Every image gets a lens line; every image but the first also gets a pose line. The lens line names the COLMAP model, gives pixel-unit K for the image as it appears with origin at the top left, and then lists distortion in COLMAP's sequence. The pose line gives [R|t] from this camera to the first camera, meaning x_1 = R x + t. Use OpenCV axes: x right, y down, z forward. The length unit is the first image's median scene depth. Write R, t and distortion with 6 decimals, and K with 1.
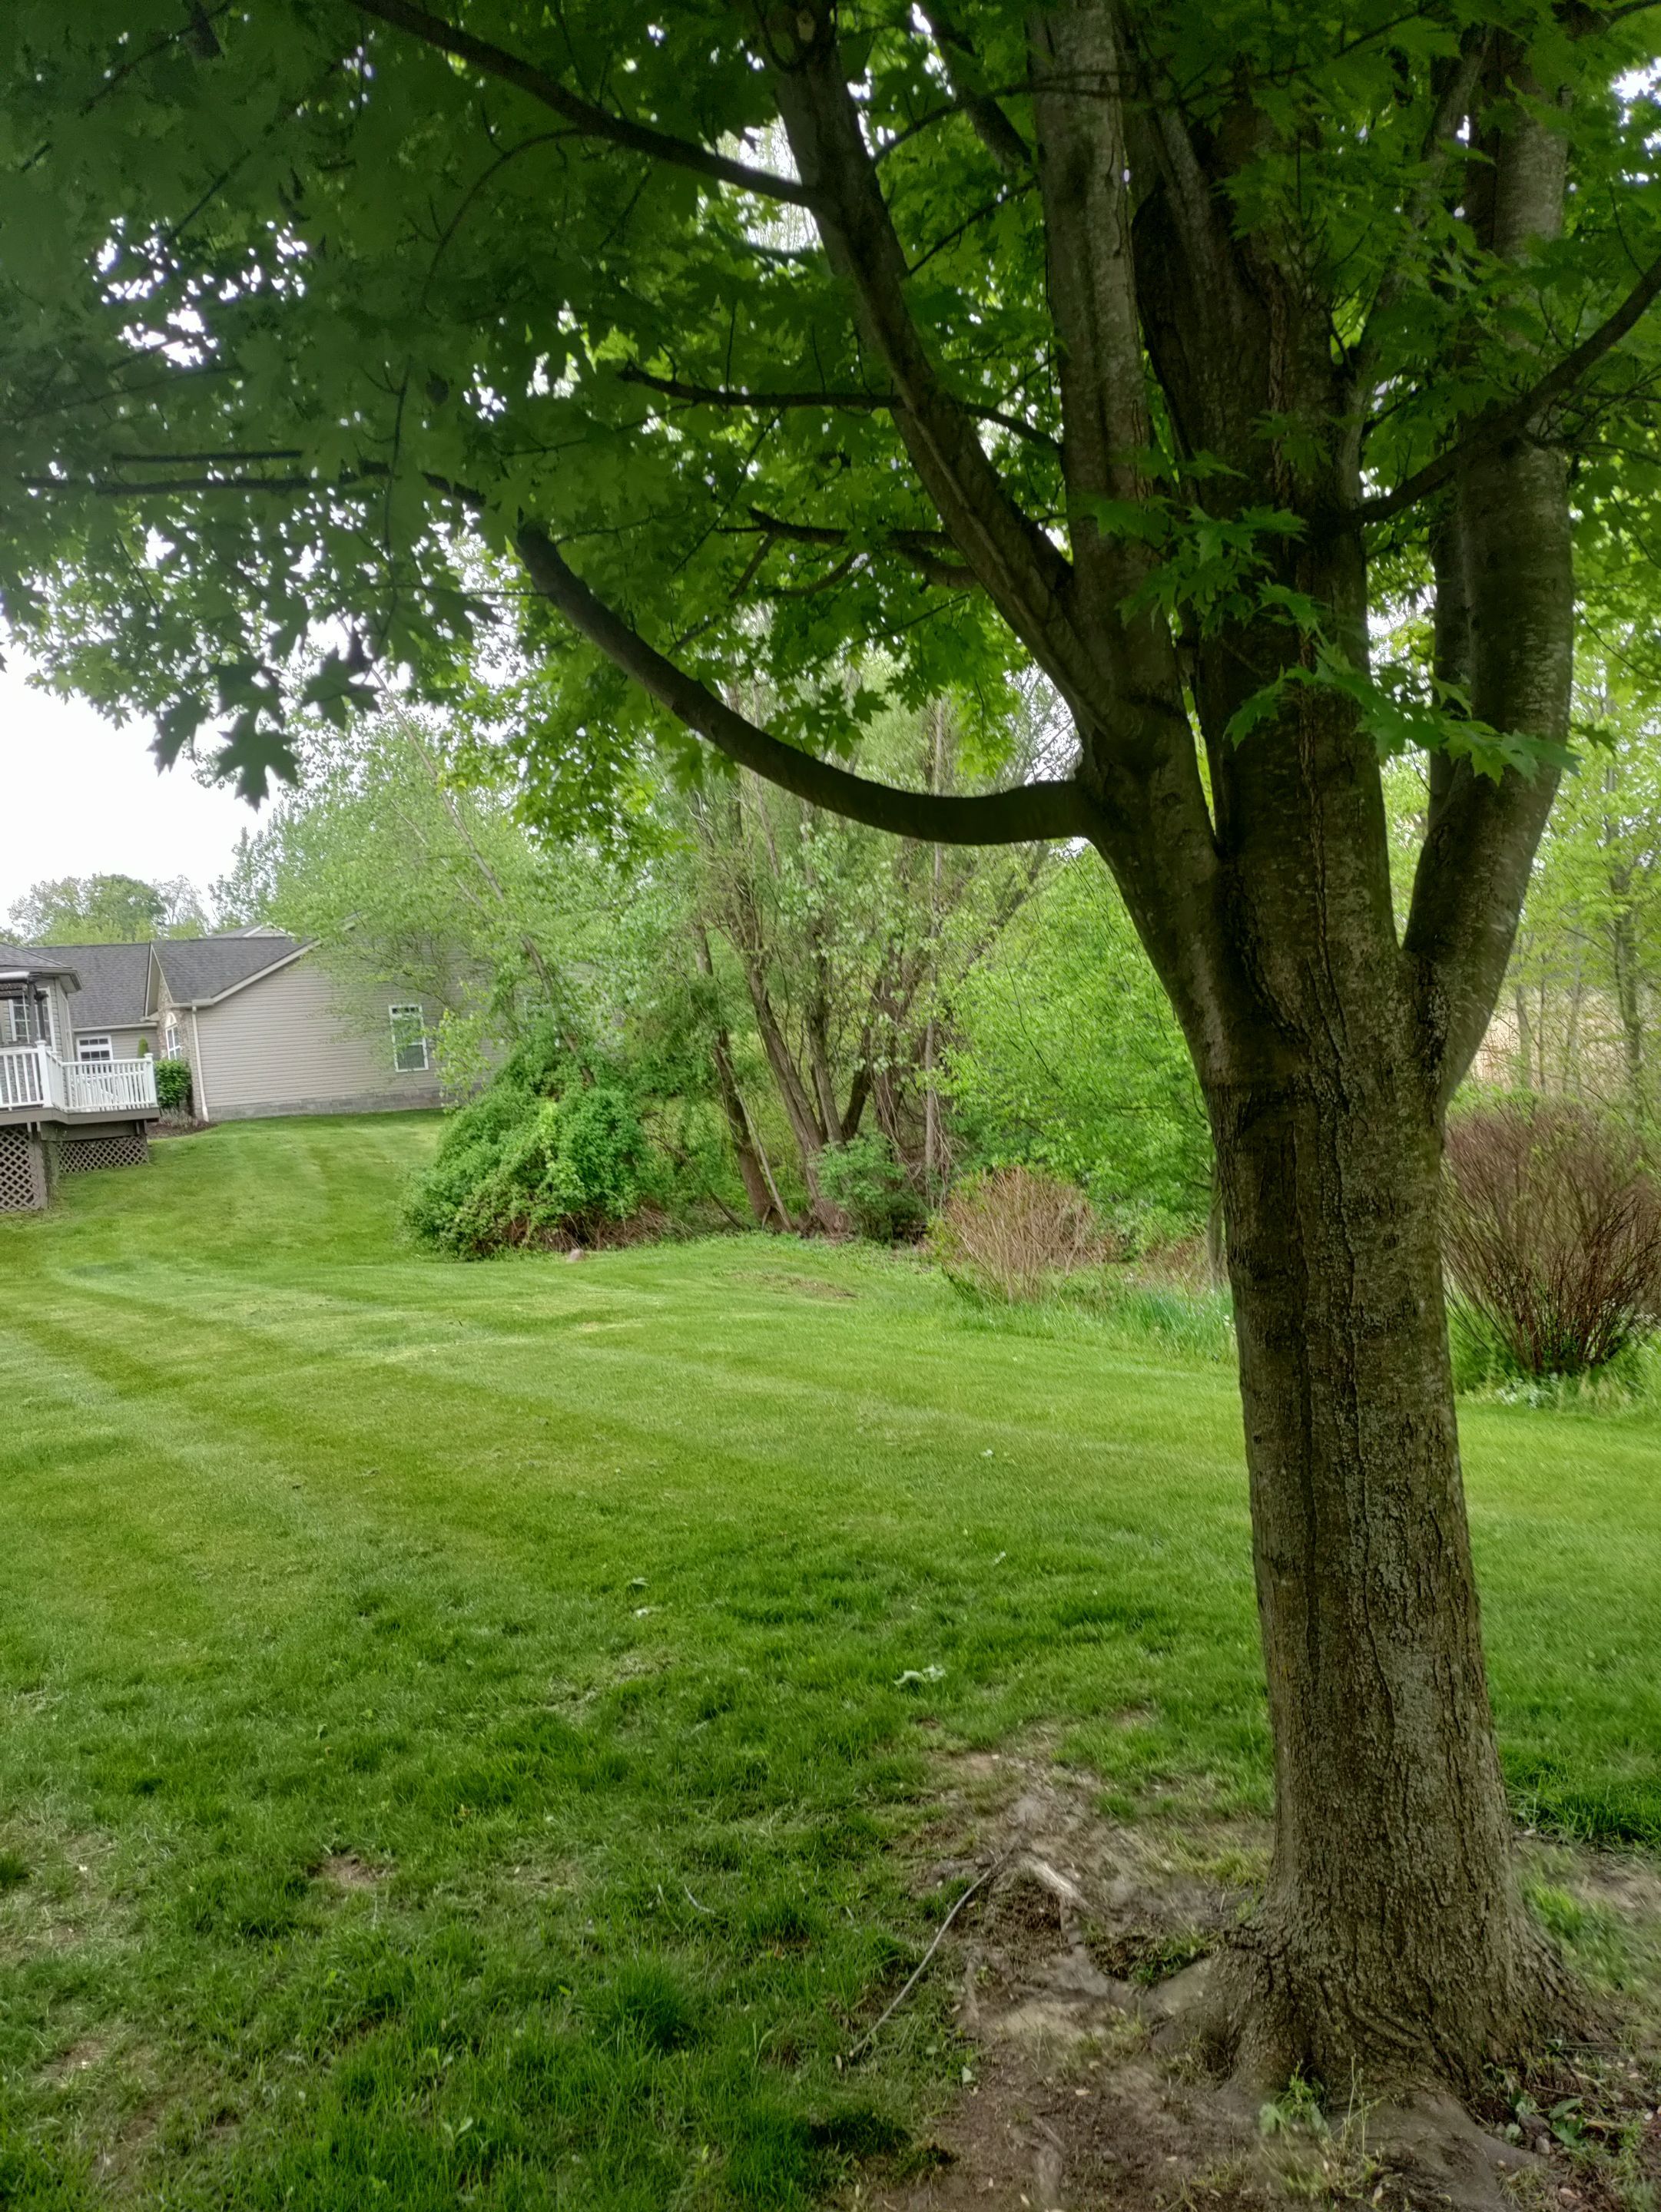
lens RADIAL K [[1614.2, 0, 830.5], [0, 1614.2, 1106.0], [0, 0, 1]] dist [0.087005, -0.131990]
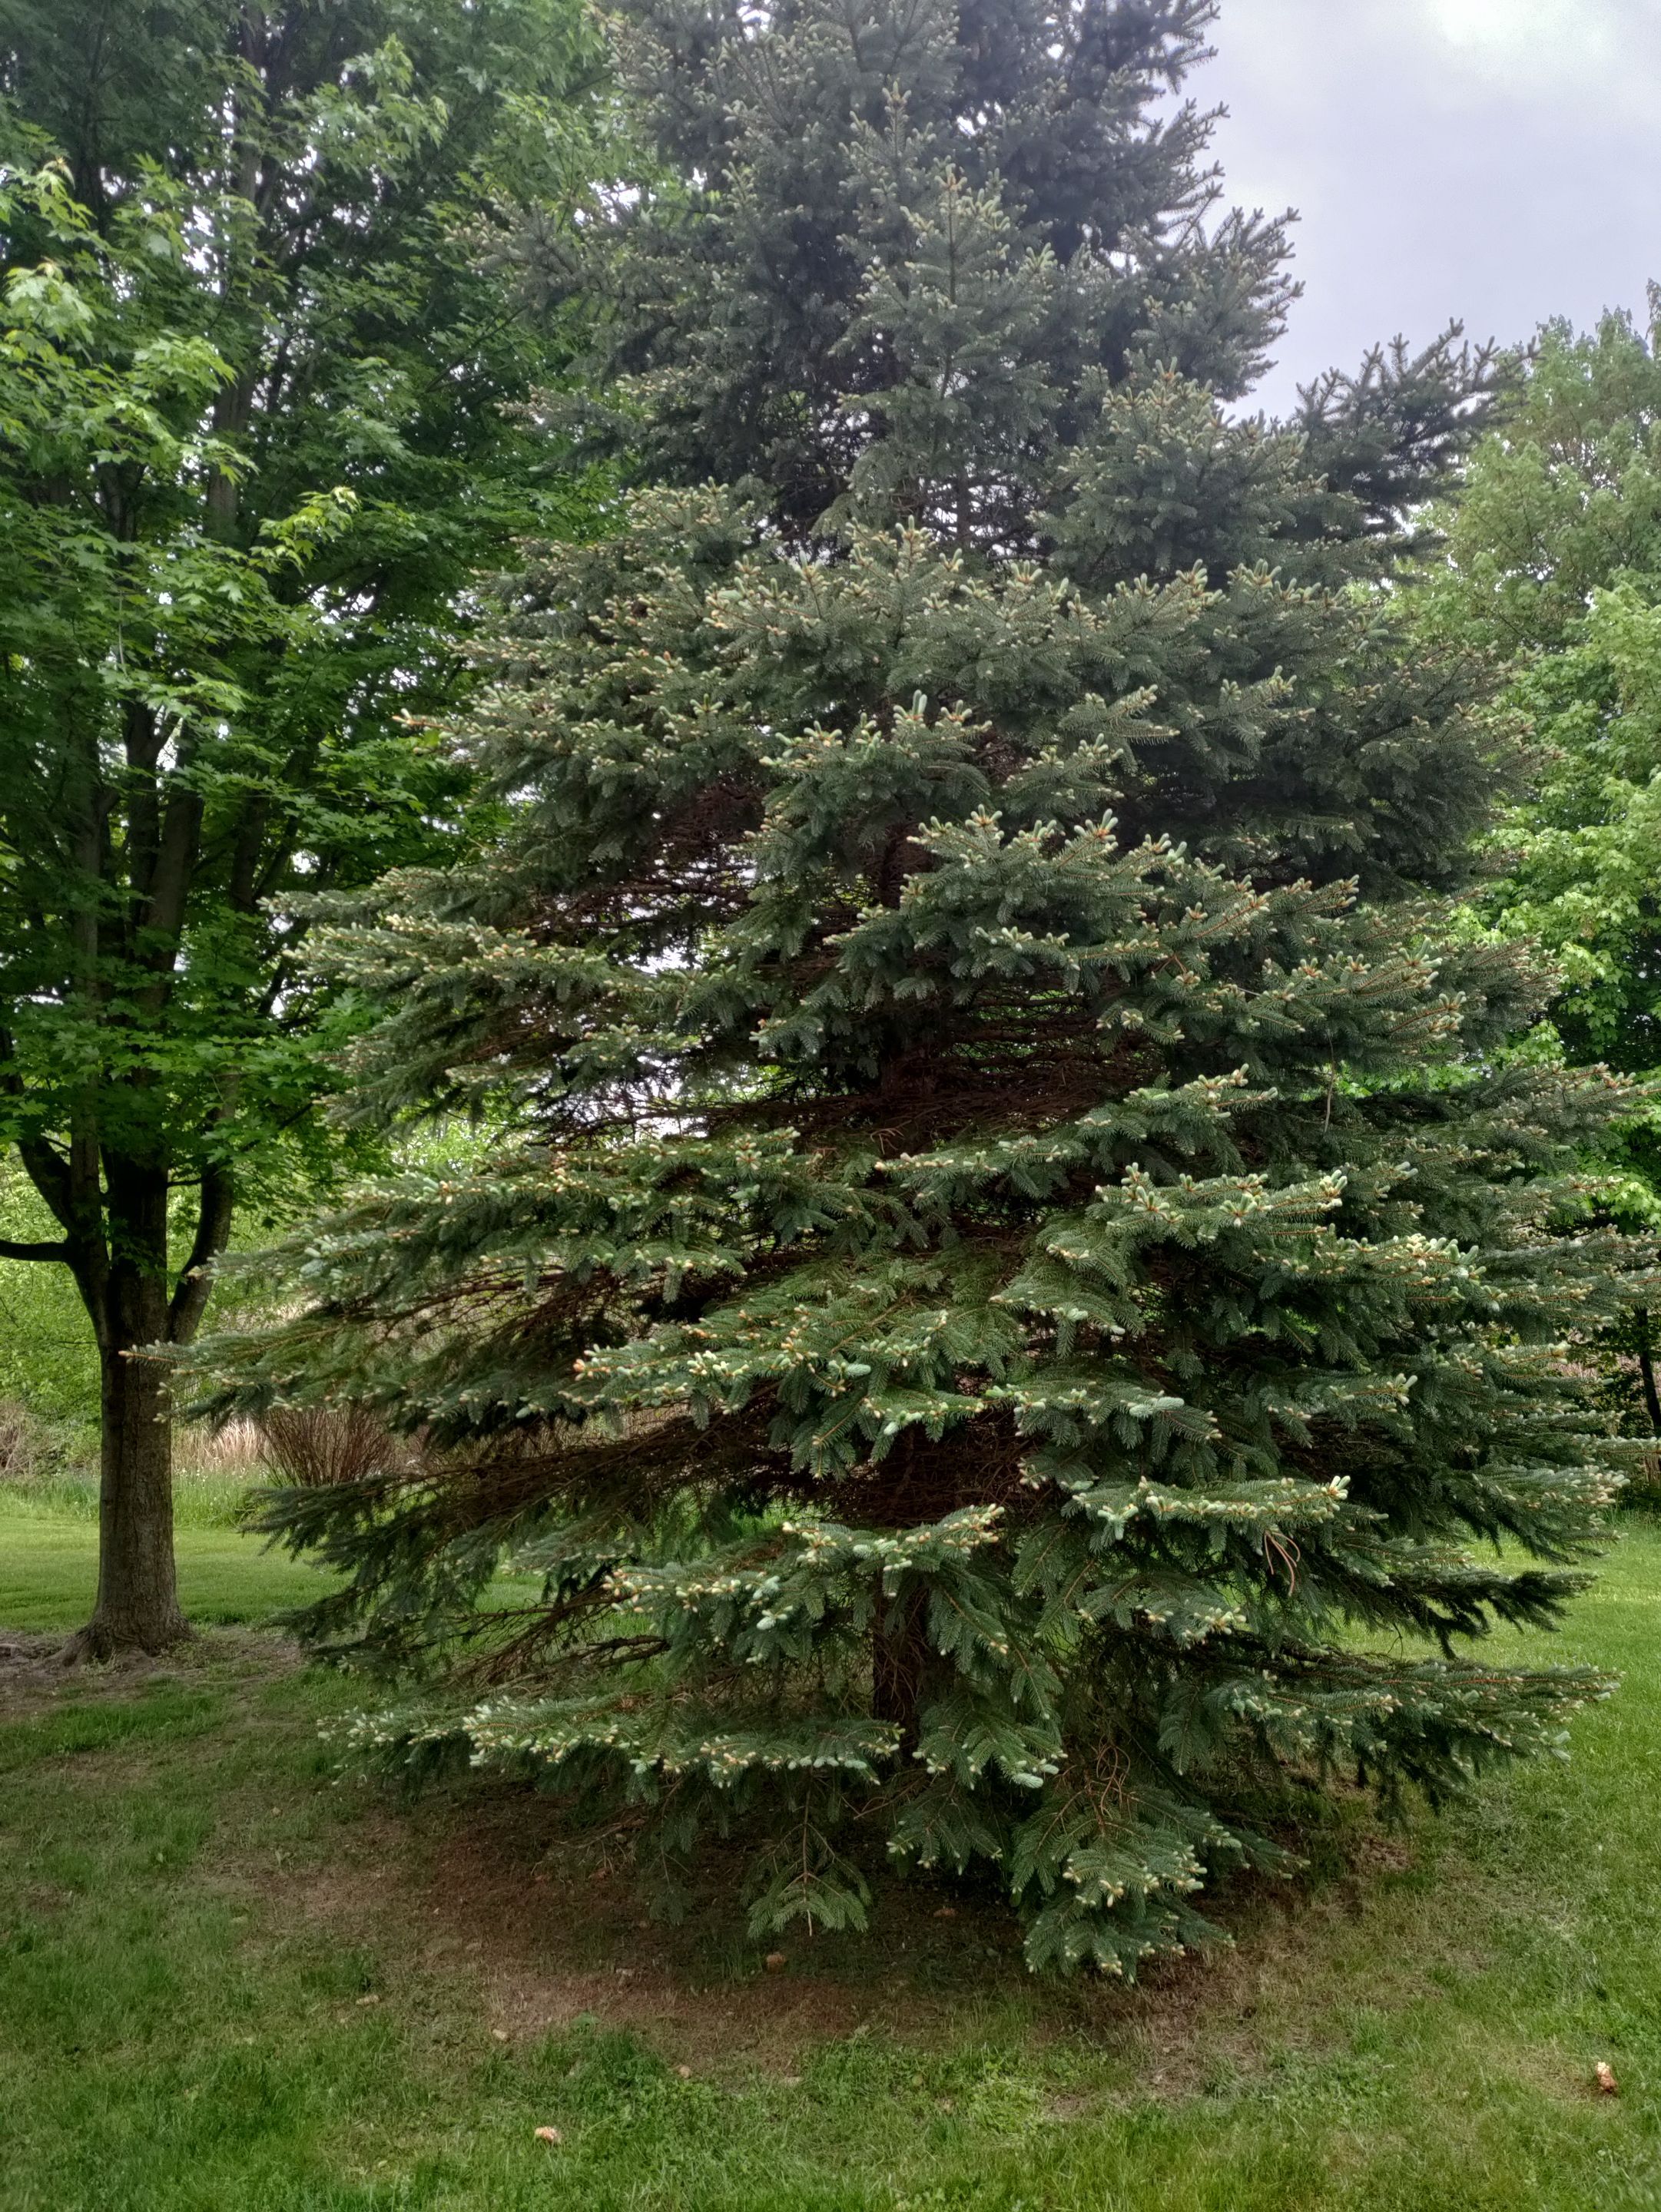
lens RADIAL K [[1587.5, 0, 820.4], [0, 1587.5, 1114.7], [0, 0, 1]] dist [0.048543, -0.042333]
pose [[0.815765, 0.116236, 0.566583, -0.046484], [-0.035955, 0.987895, -0.150901, -0.004072], [-0.577264, 0.102728, 0.810070, -0.249910]]
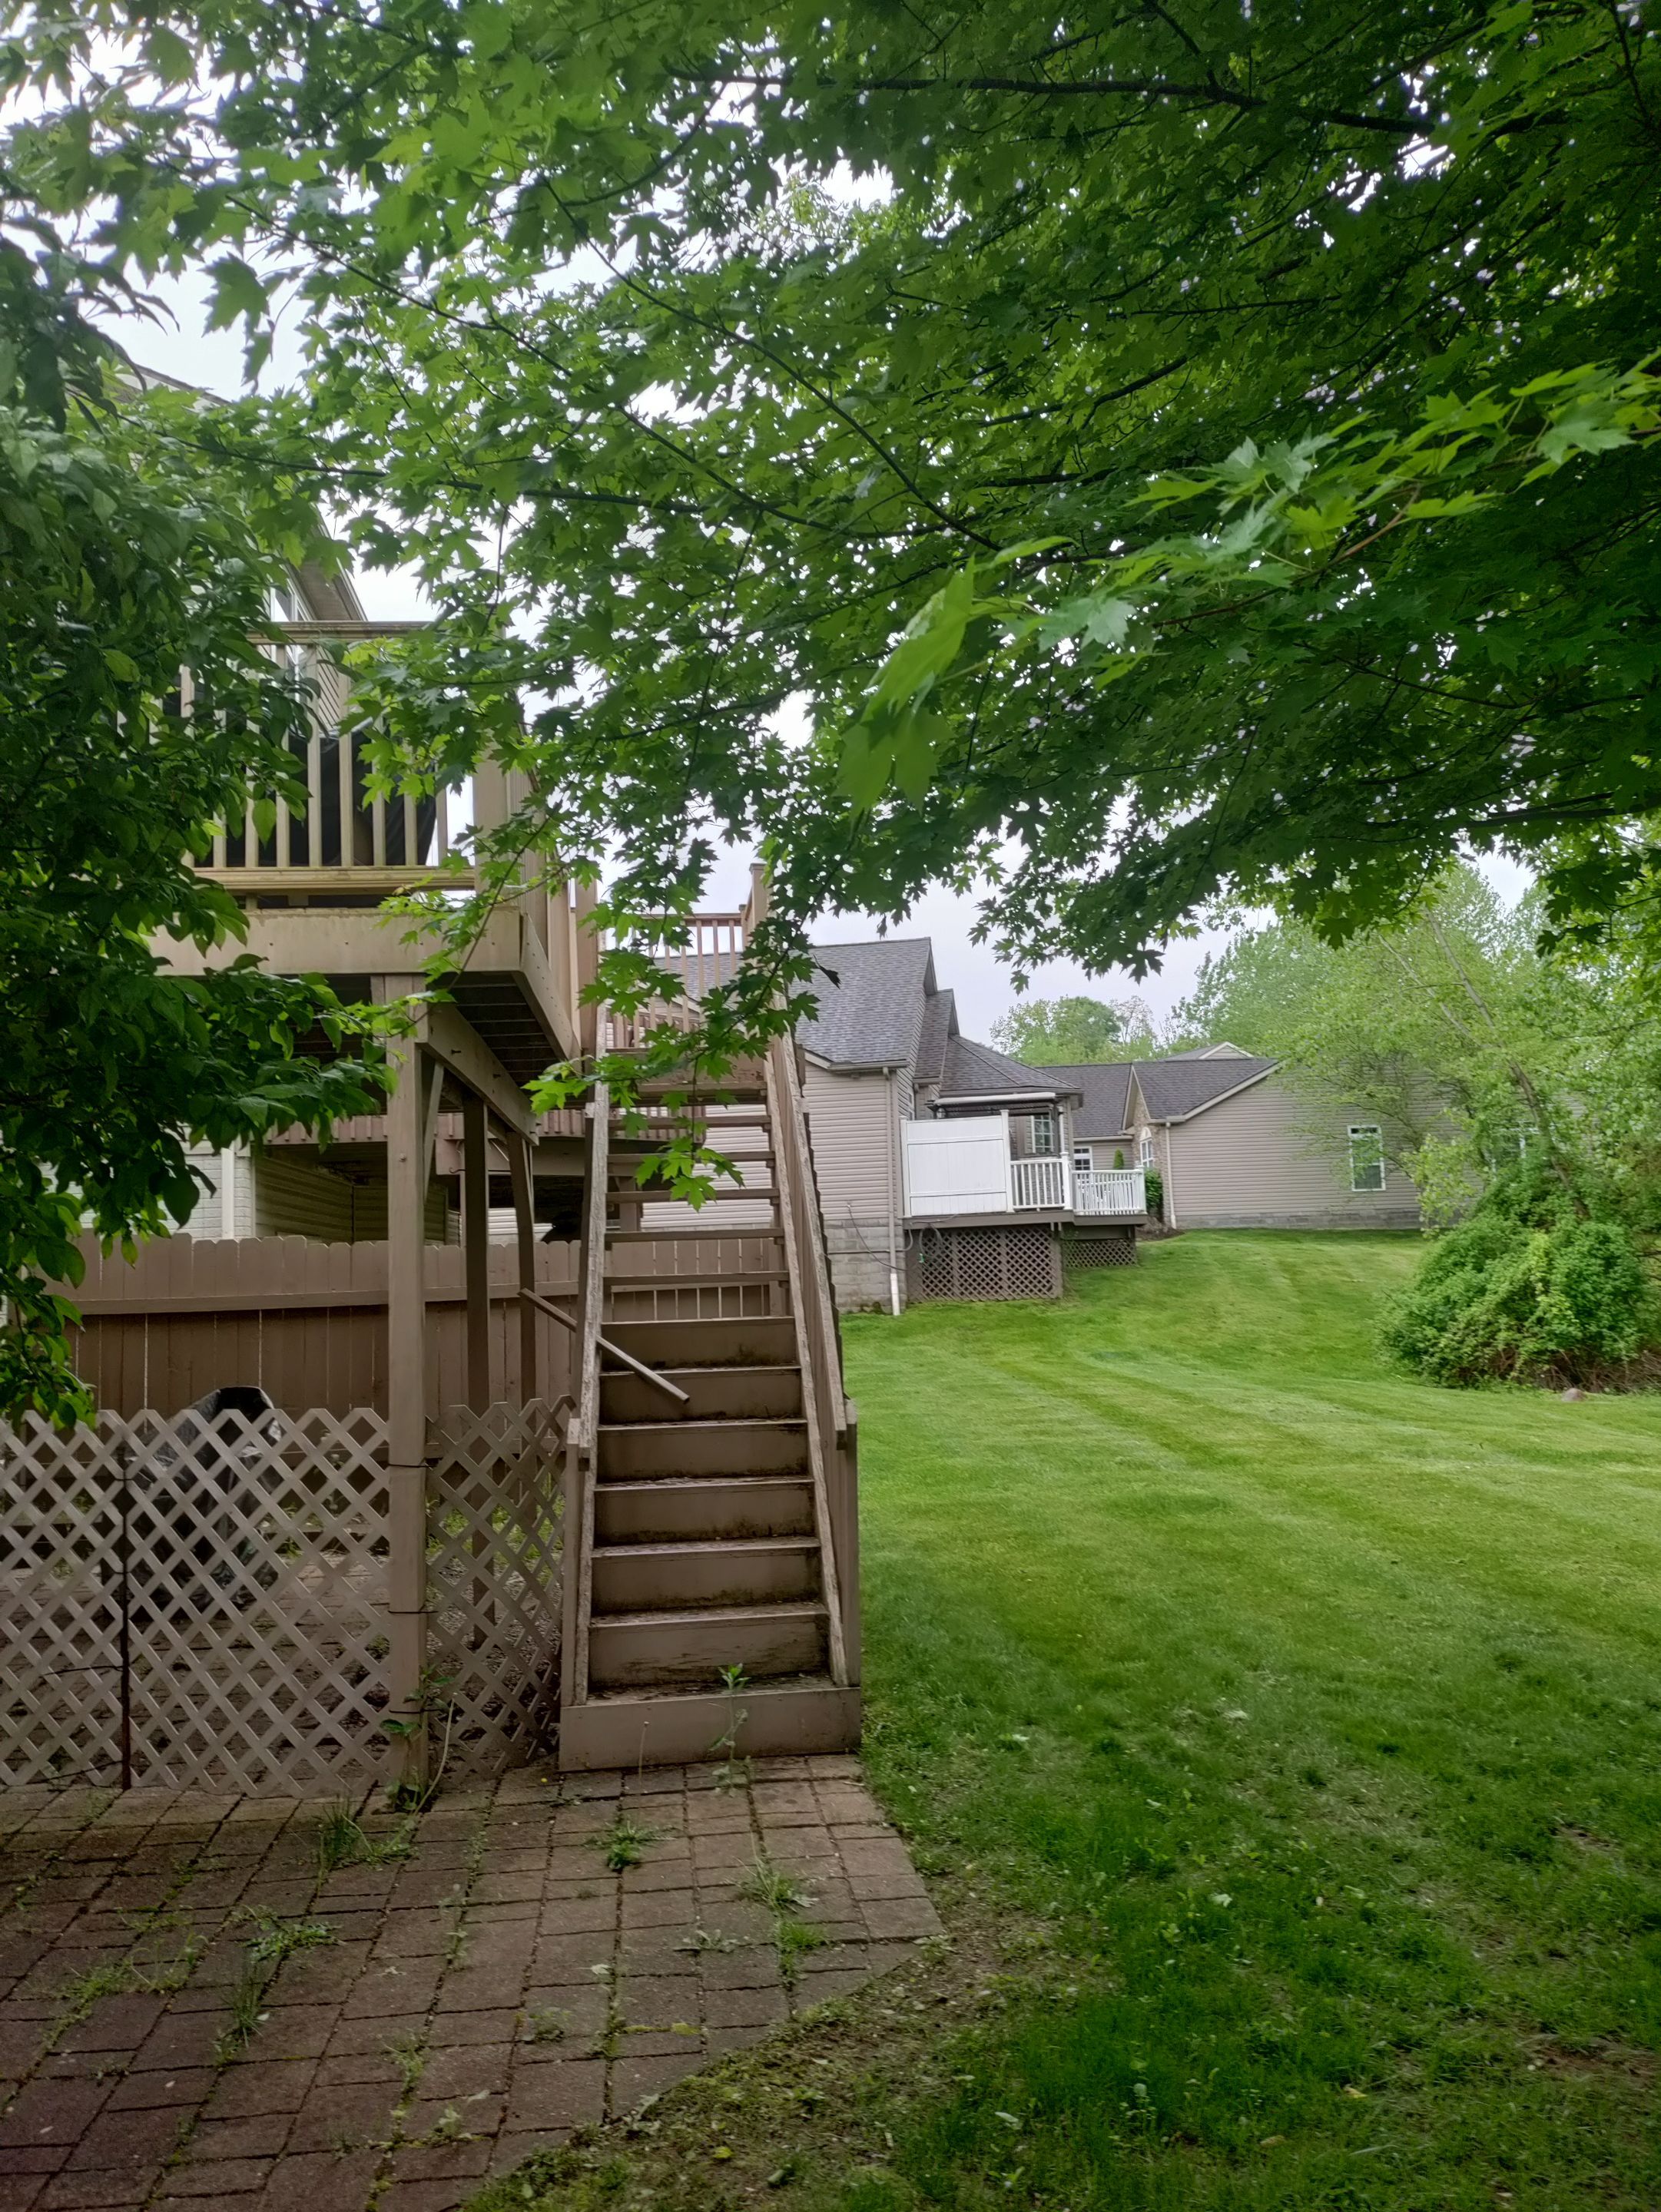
lens RADIAL K [[1614.2, 0, 830.5], [0, 1614.2, 1106.0], [0, 0, 1]] dist [0.087005, -0.131990]
pose [[0.848171, 0.020339, -0.529333, -0.017505], [-0.057553, 0.996886, -0.053914, -0.001373], [0.526587, 0.076193, 0.846700, -0.066317]]
